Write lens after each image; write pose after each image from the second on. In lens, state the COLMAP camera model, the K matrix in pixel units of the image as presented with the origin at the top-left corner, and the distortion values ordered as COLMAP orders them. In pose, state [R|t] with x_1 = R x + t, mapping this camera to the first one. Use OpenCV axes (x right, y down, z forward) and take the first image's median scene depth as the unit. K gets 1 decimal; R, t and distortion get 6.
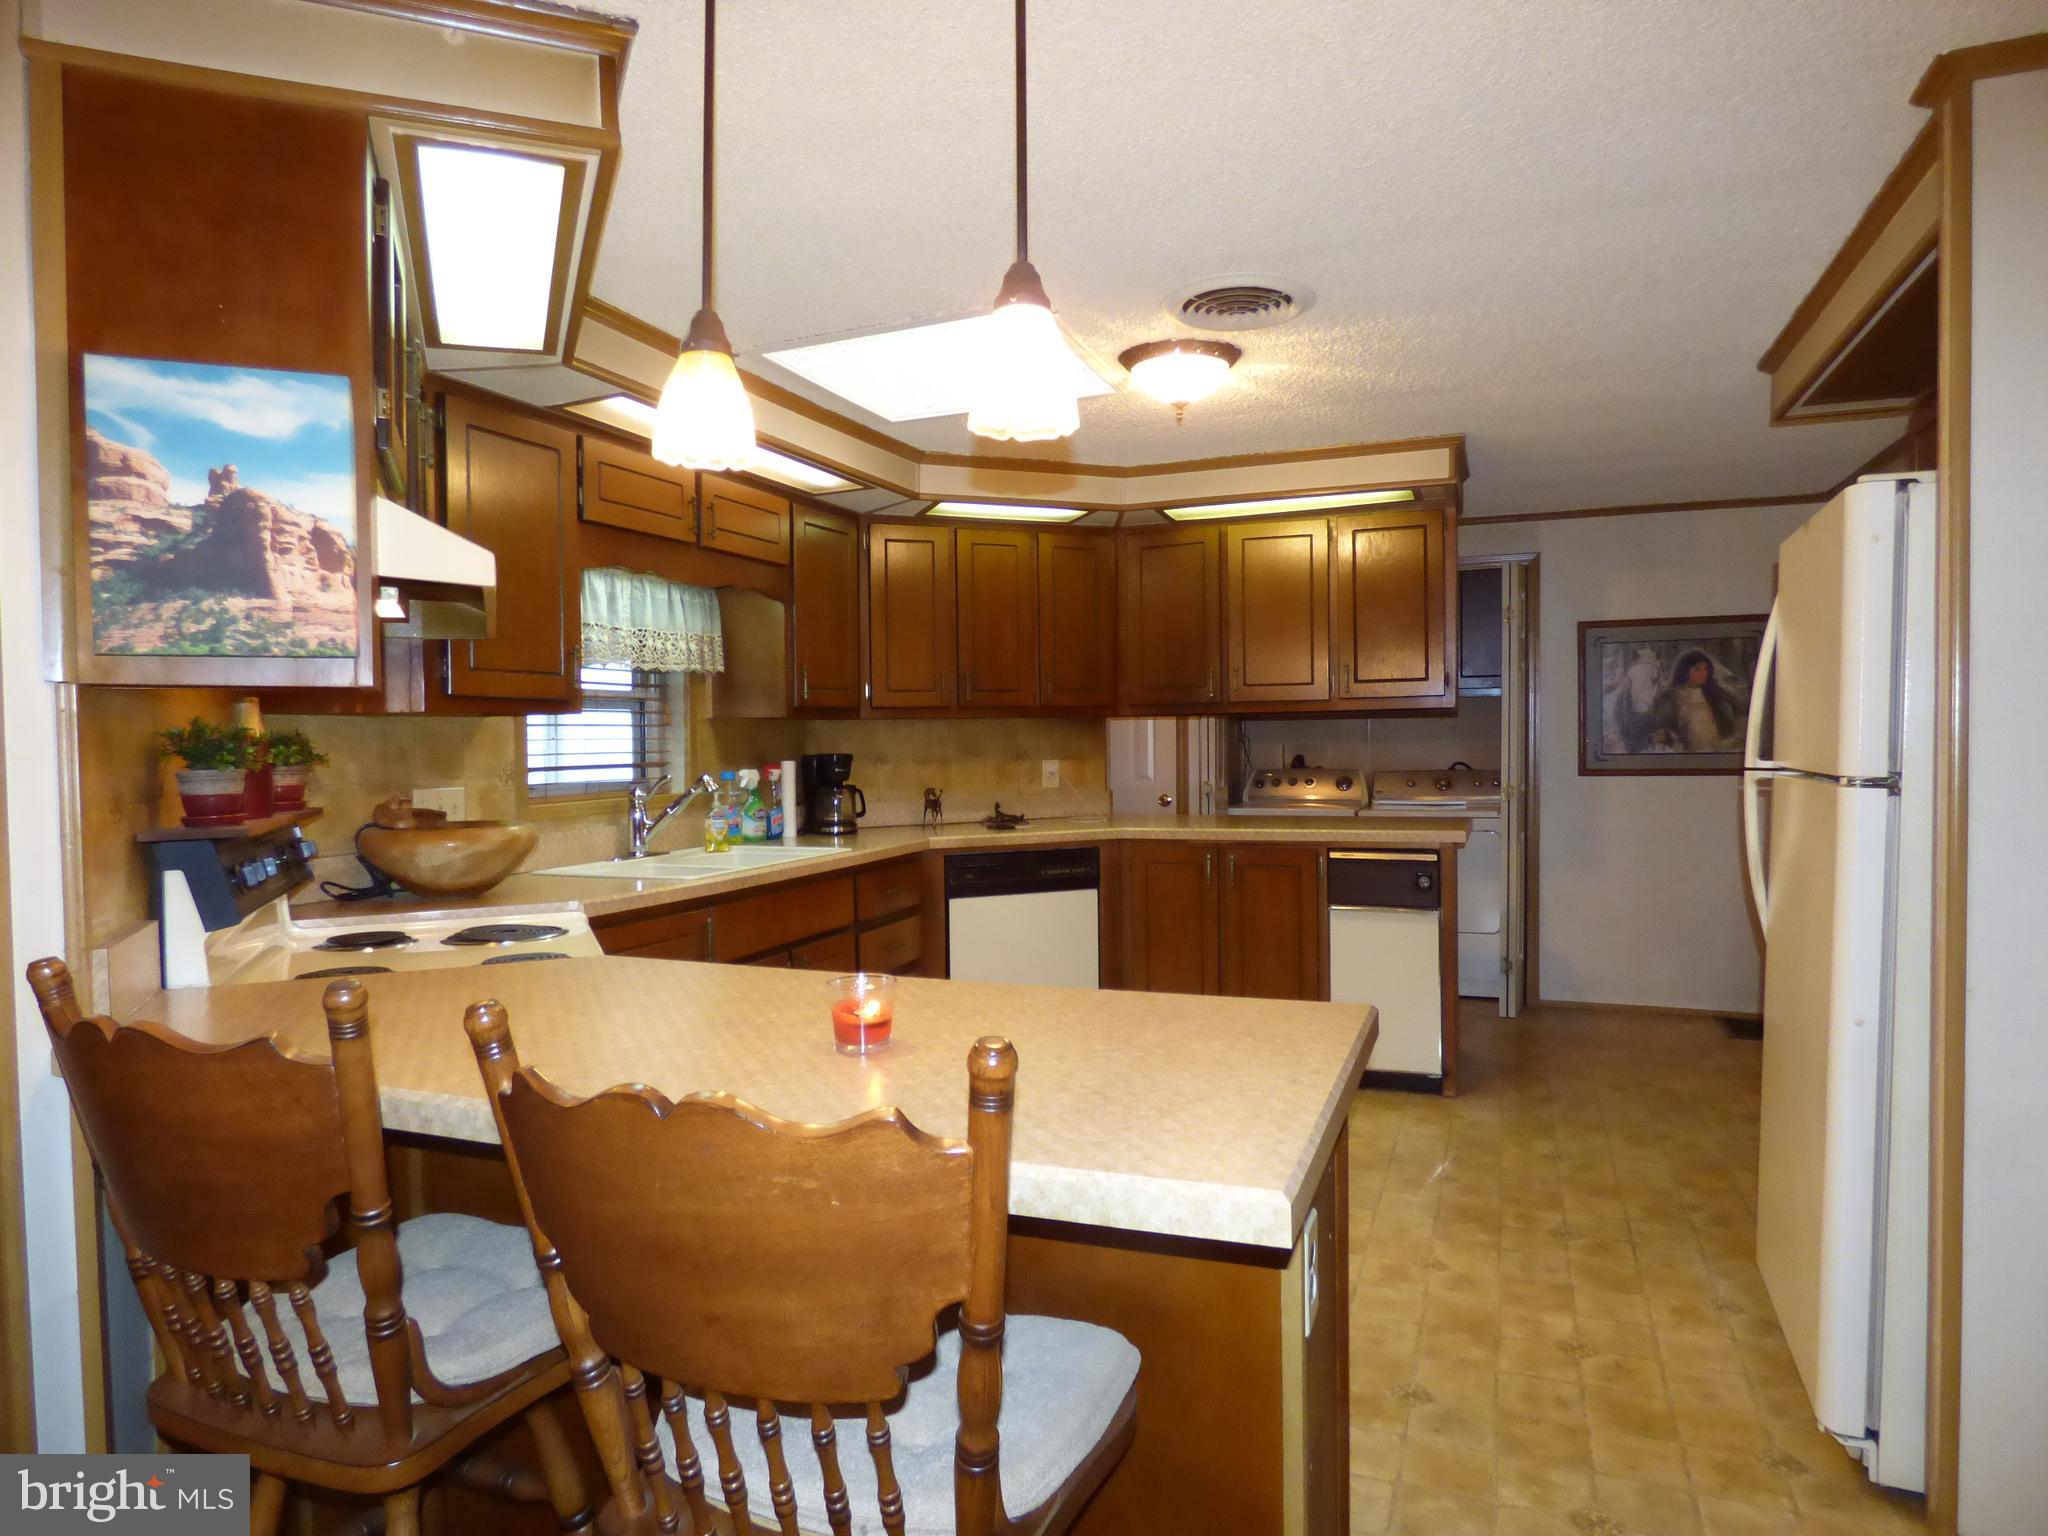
lens RADIAL K [[1223.0, 0, 1017.5], [0, 1223.0, 765.2], [0, 0, 1]] dist [-0.007859, -0.003107]
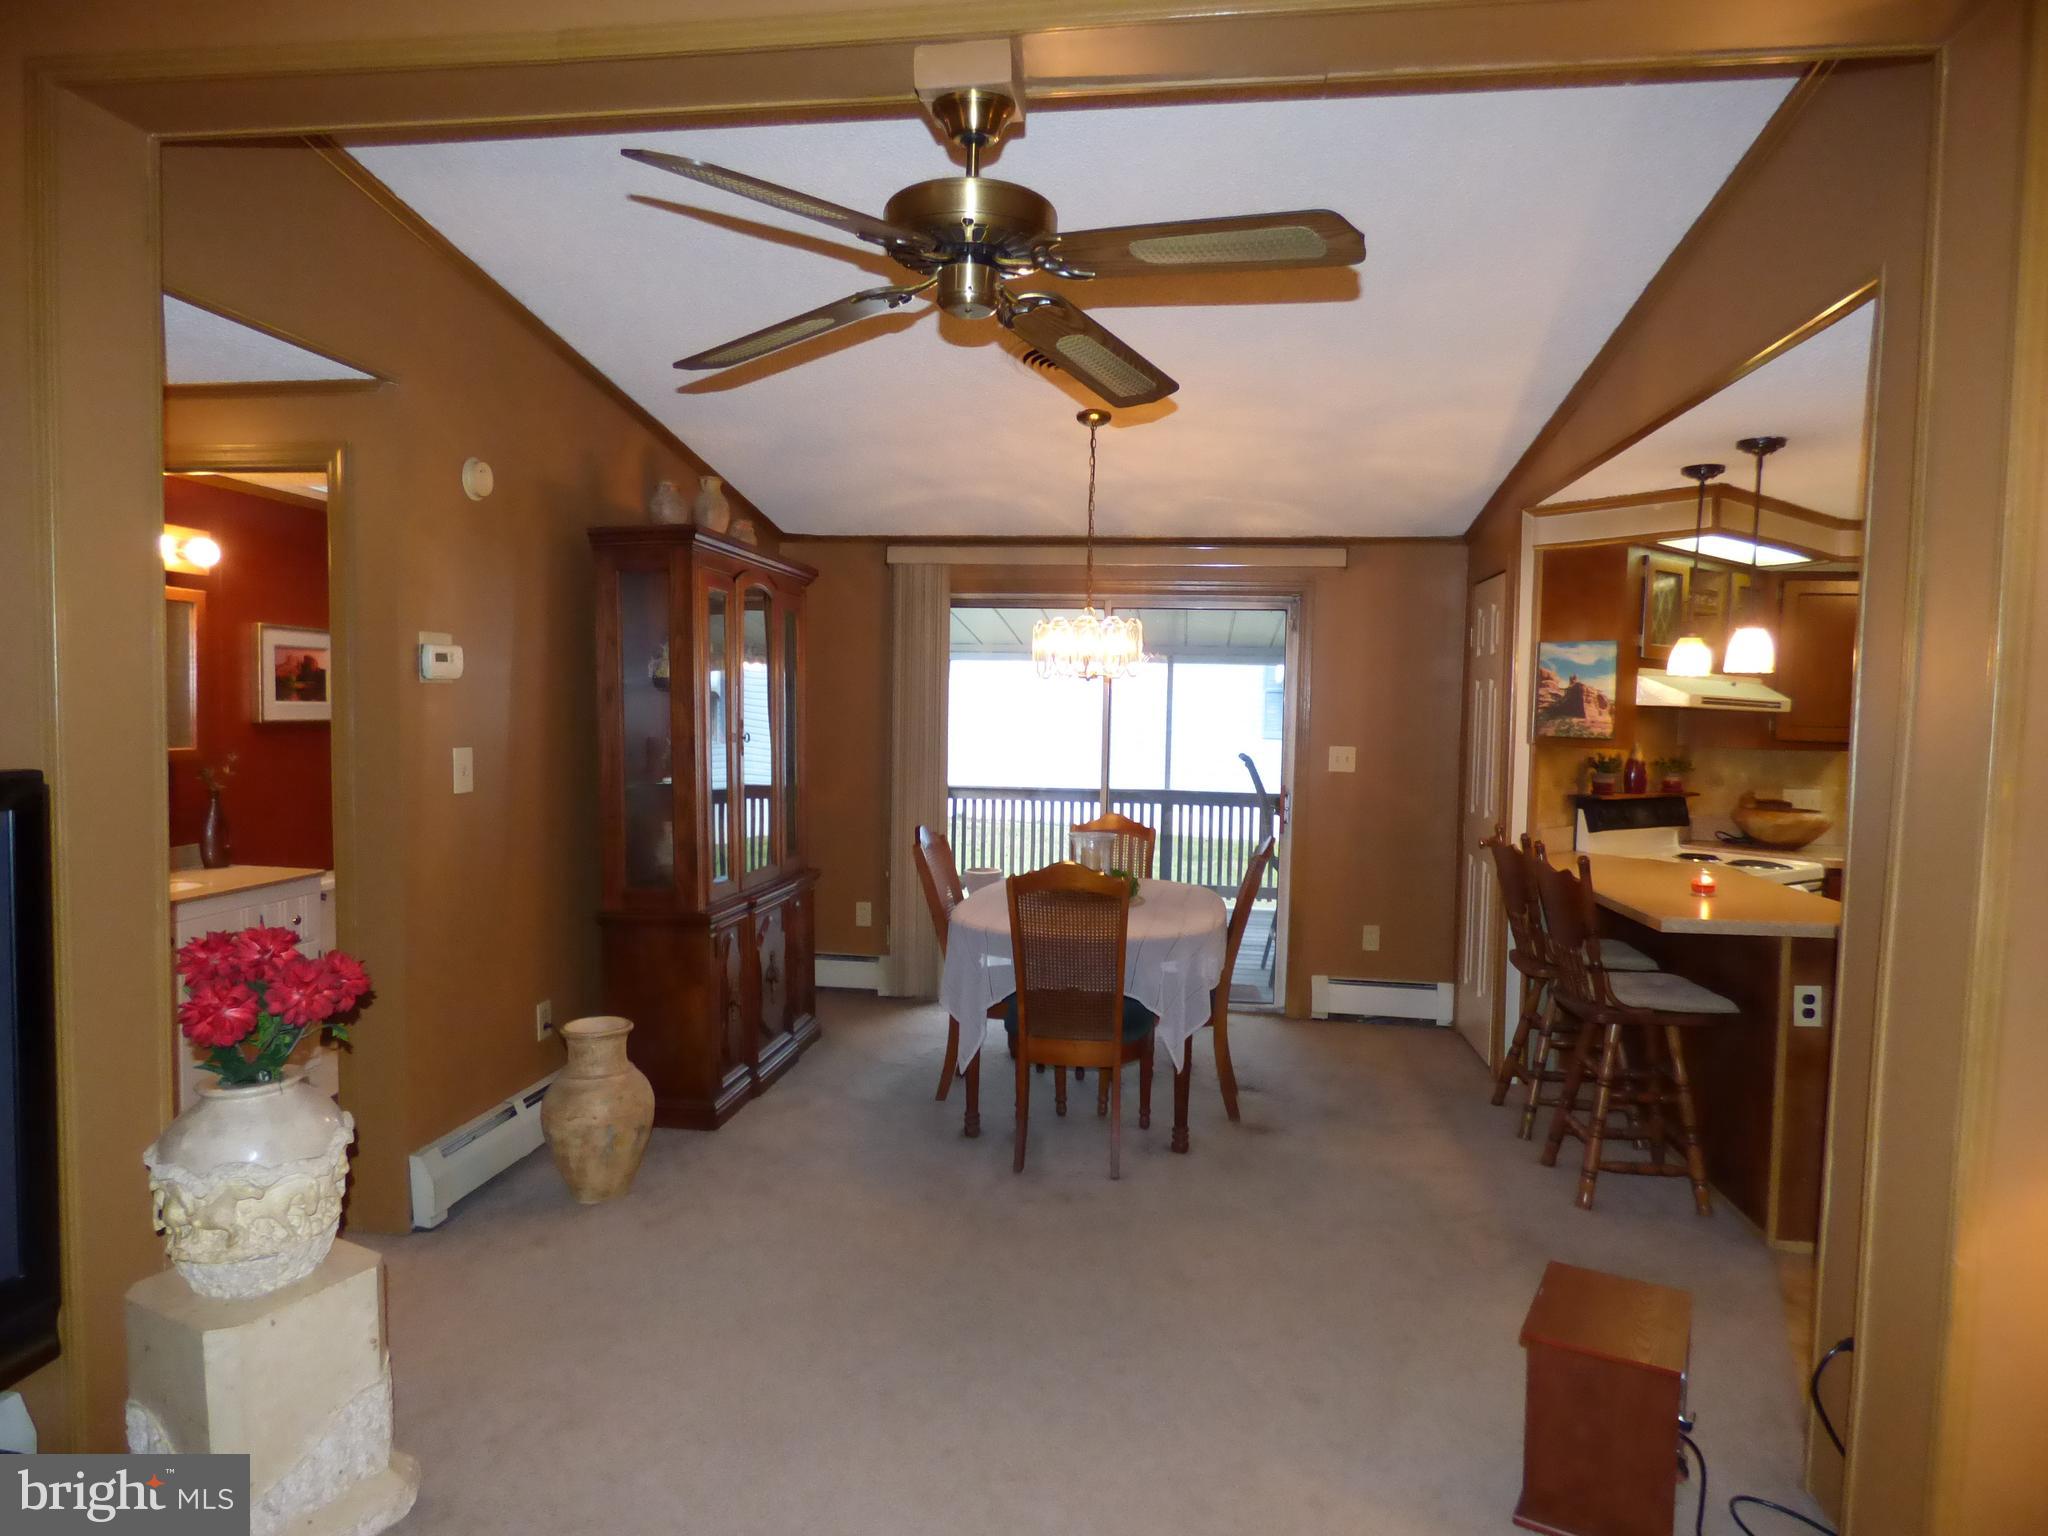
lens RADIAL K [[1212.4, 0, 1020.2], [0, 1212.4, 770.1], [0, 0, 1]] dist [-0.006057, -0.002374]
pose [[0.253408, 0.068785, -0.964911, 0.675927], [-0.045091, 0.997224, 0.059247, -0.044169], [0.966308, 0.028495, 0.255807, -0.385656]]
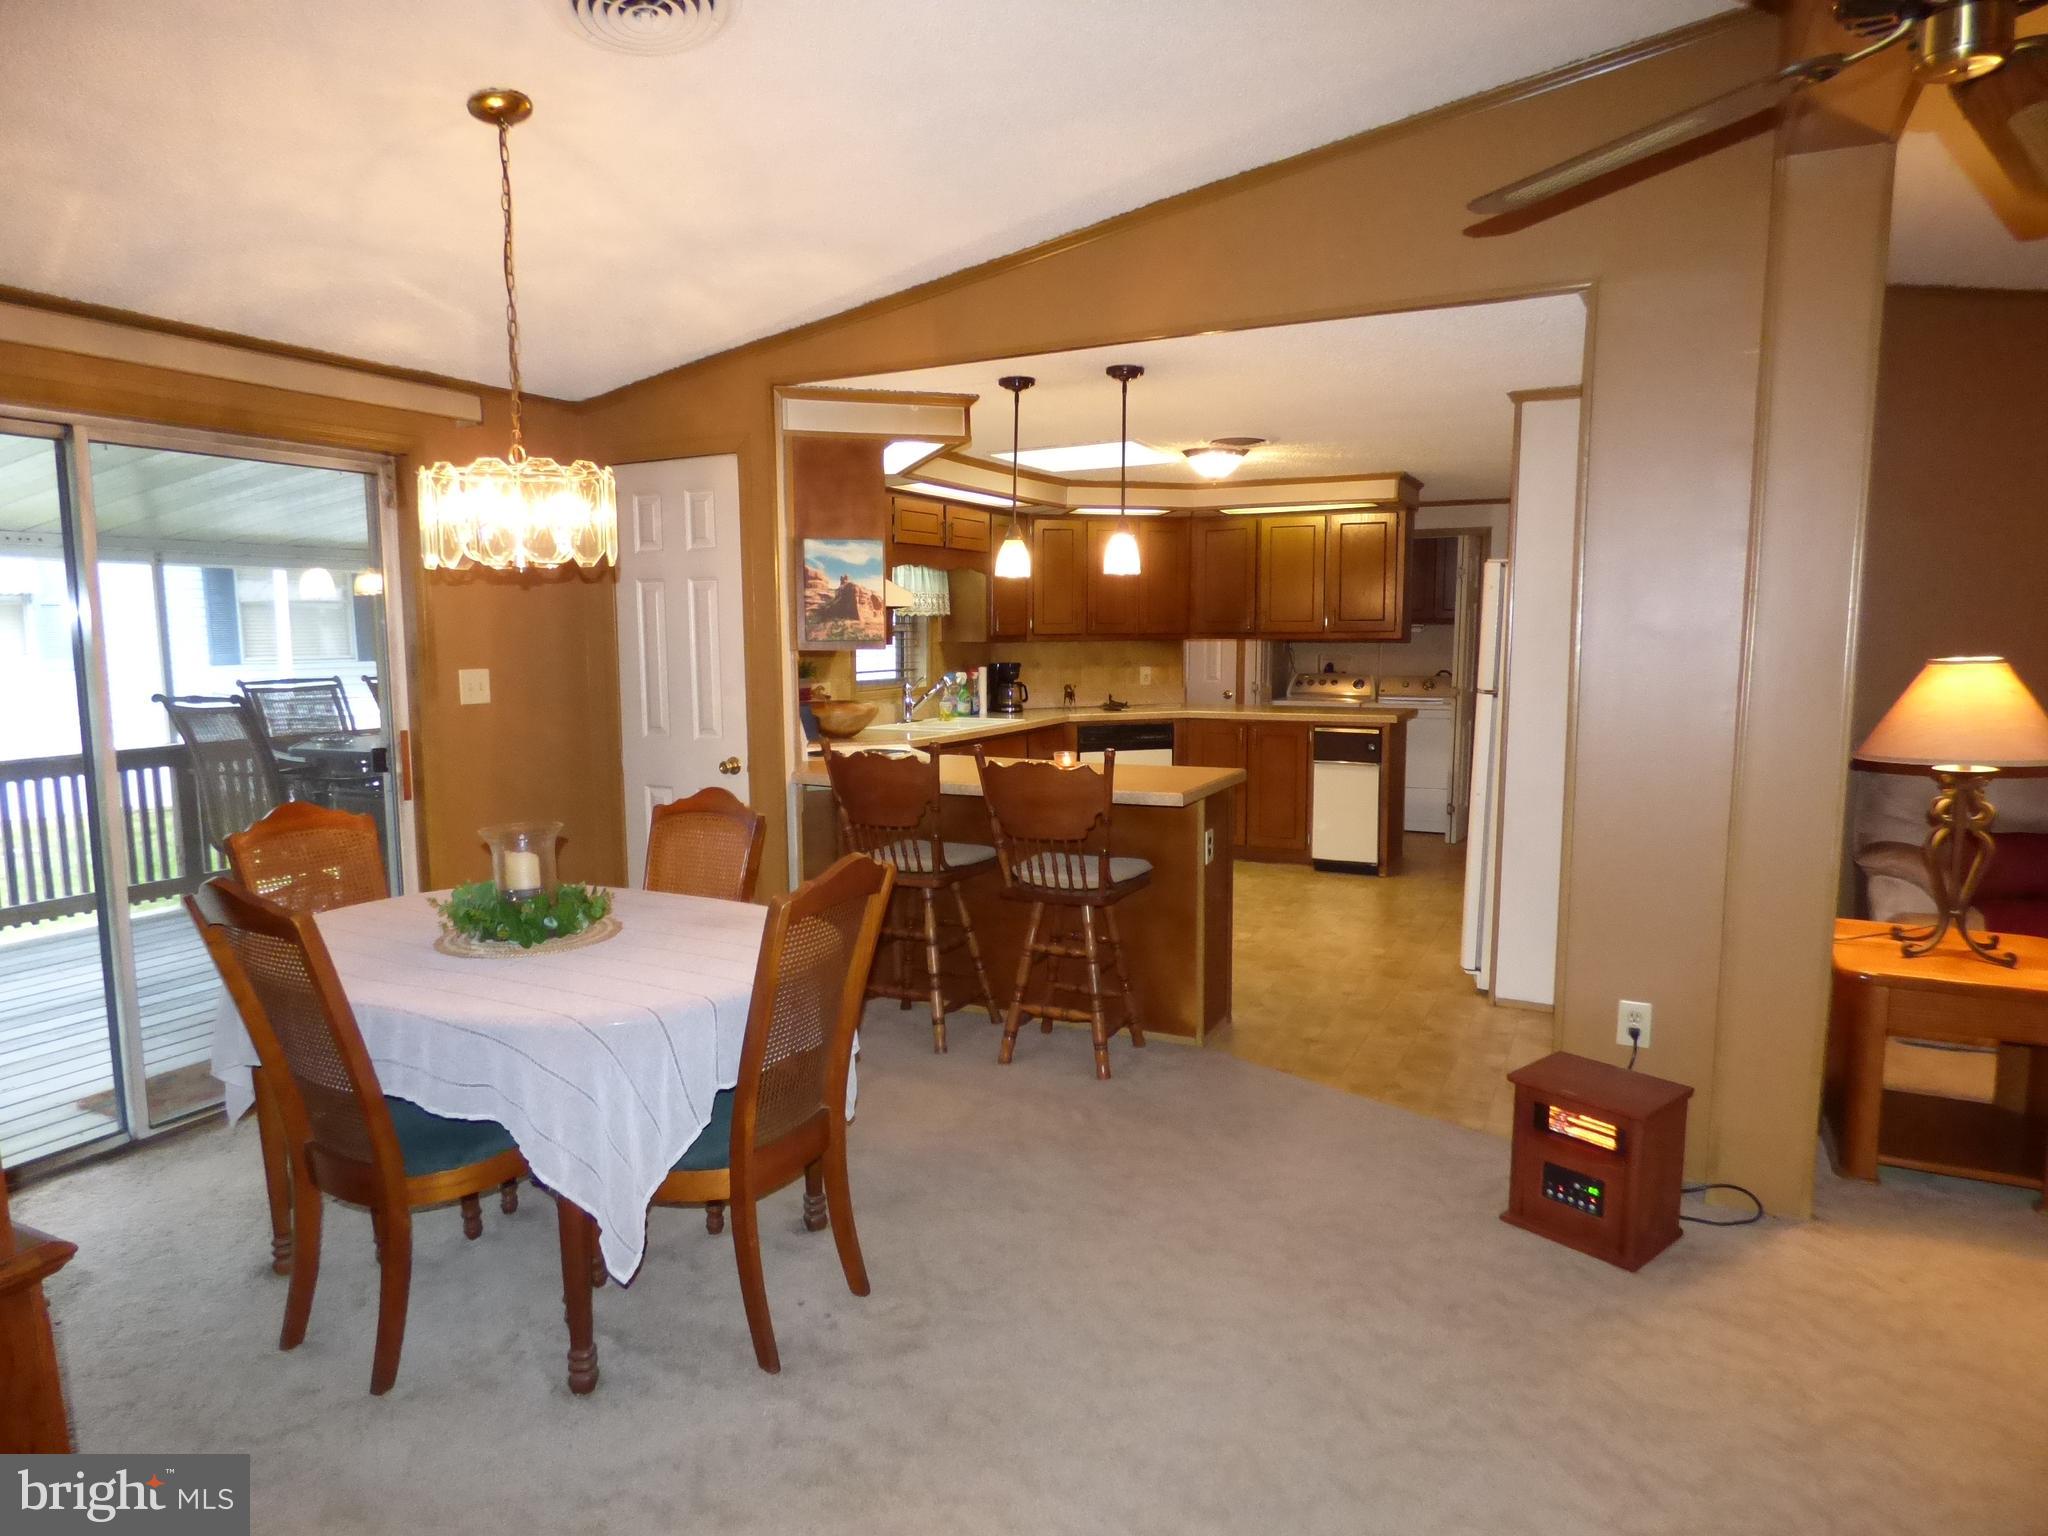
lens RADIAL K [[1212.4, 0, 1020.2], [0, 1212.4, 770.1], [0, 0, 1]] dist [-0.006057, -0.002374]
pose [[0.995918, 0.019867, -0.088048, 0.008513], [-0.011487, 0.995442, 0.094674, -0.021586], [0.089527, -0.093276, 0.991607, -0.651672]]
